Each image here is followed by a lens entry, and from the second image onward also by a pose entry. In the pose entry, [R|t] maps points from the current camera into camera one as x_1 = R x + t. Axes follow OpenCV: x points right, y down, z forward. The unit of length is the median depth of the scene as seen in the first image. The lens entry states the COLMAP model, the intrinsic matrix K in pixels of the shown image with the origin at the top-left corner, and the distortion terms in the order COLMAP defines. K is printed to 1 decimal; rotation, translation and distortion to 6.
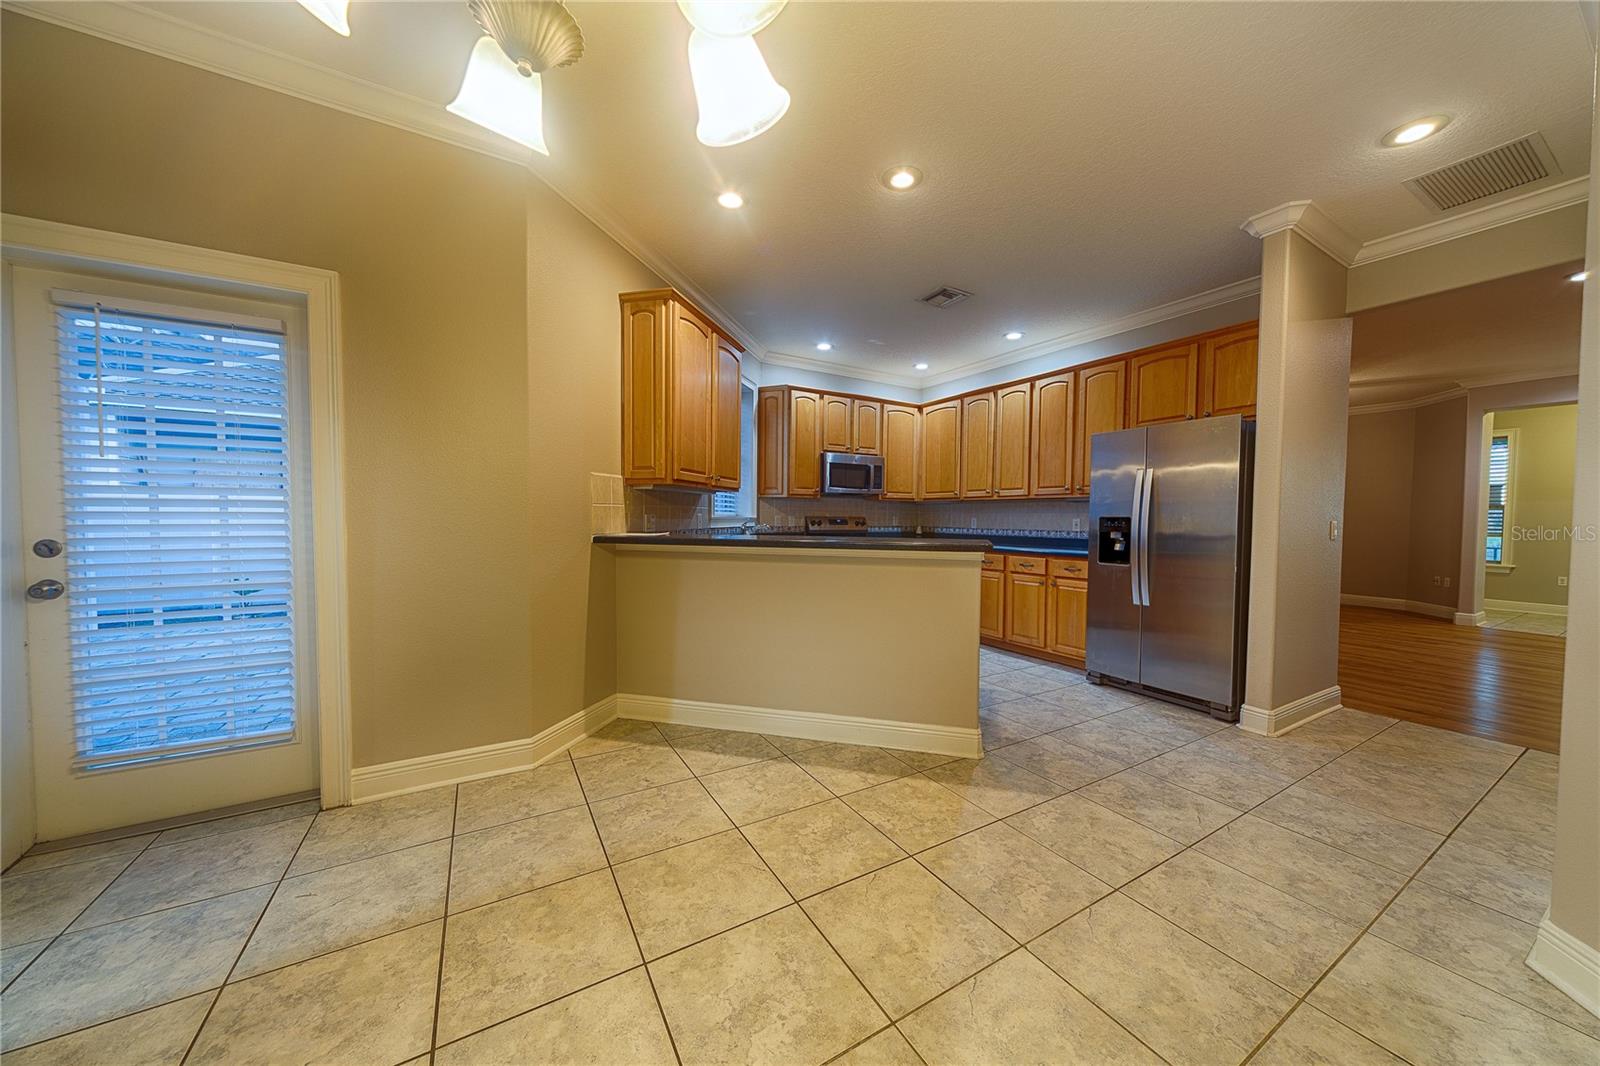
lens RADIAL K [[549.5, 0, 809.6], [0, 549.5, 522.4], [0, 0, 1]] dist [0.006629, -0.000091]
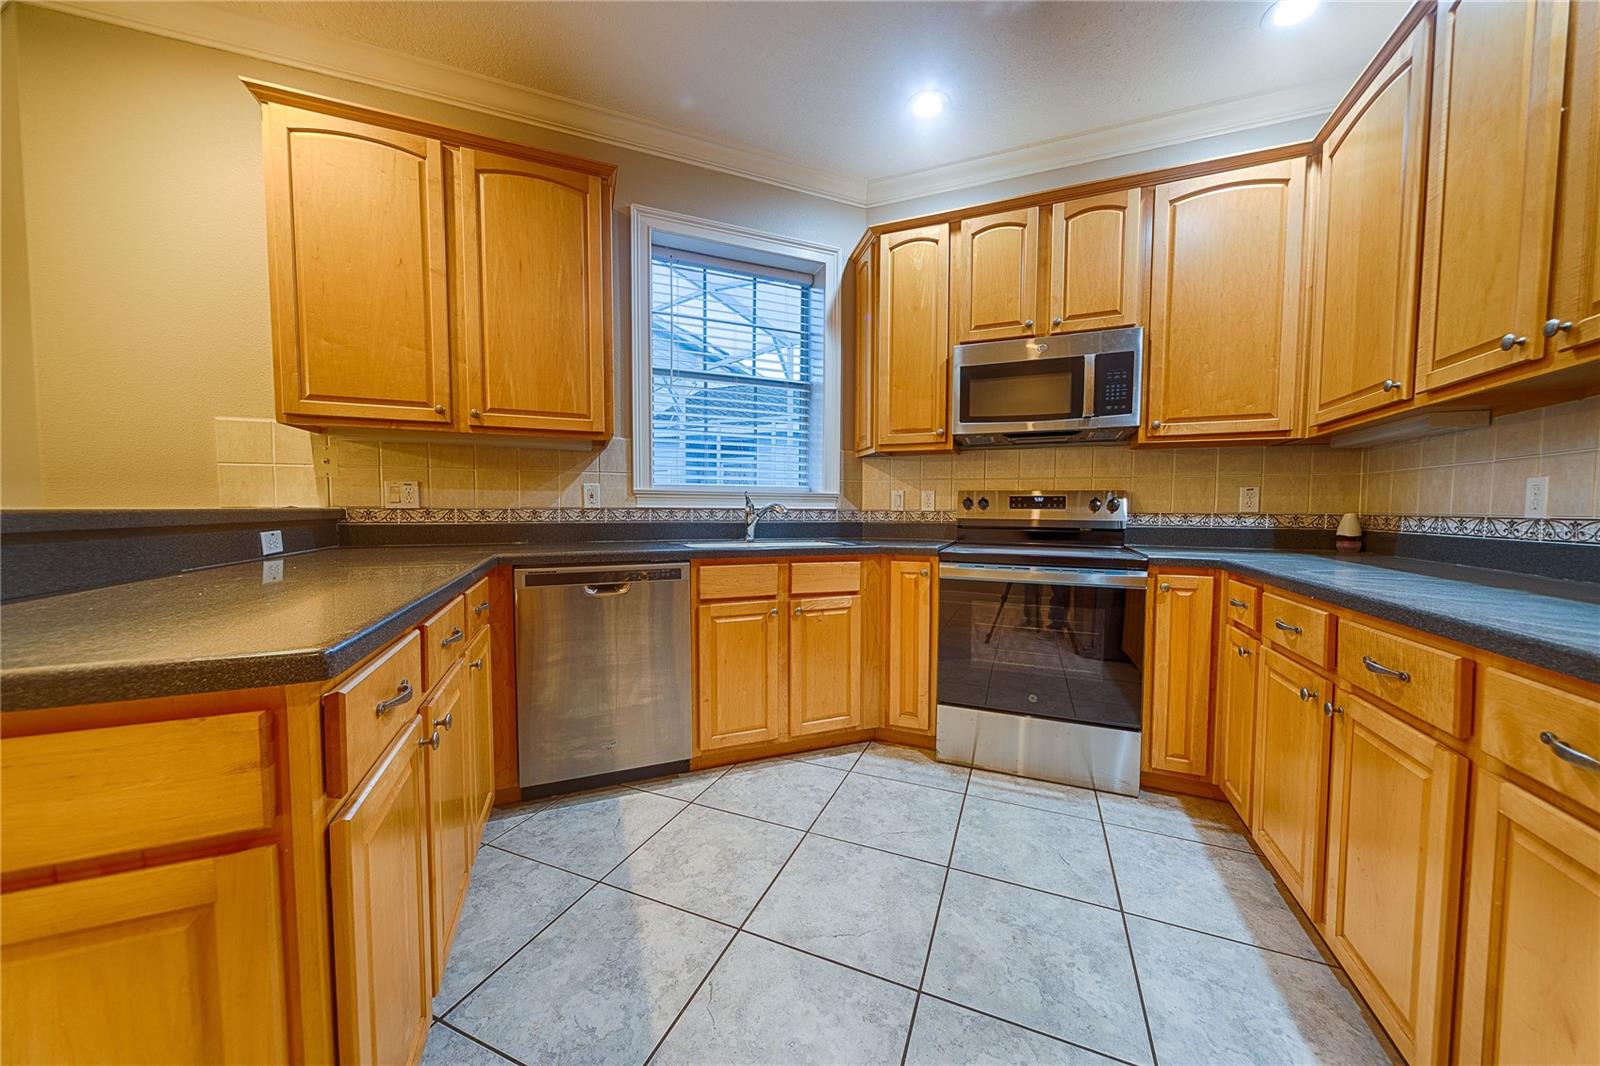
lens RADIAL K [[549.5, 0, 799.9], [0, 549.5, 531.9], [0, 0, 1]] dist [0.006629, -0.000091]
pose [[0.595804, 0.027693, -0.802652, 0.306002], [-0.010449, 0.999588, 0.026732, 0.013707], [0.803062, -0.007540, 0.595848, 0.591825]]
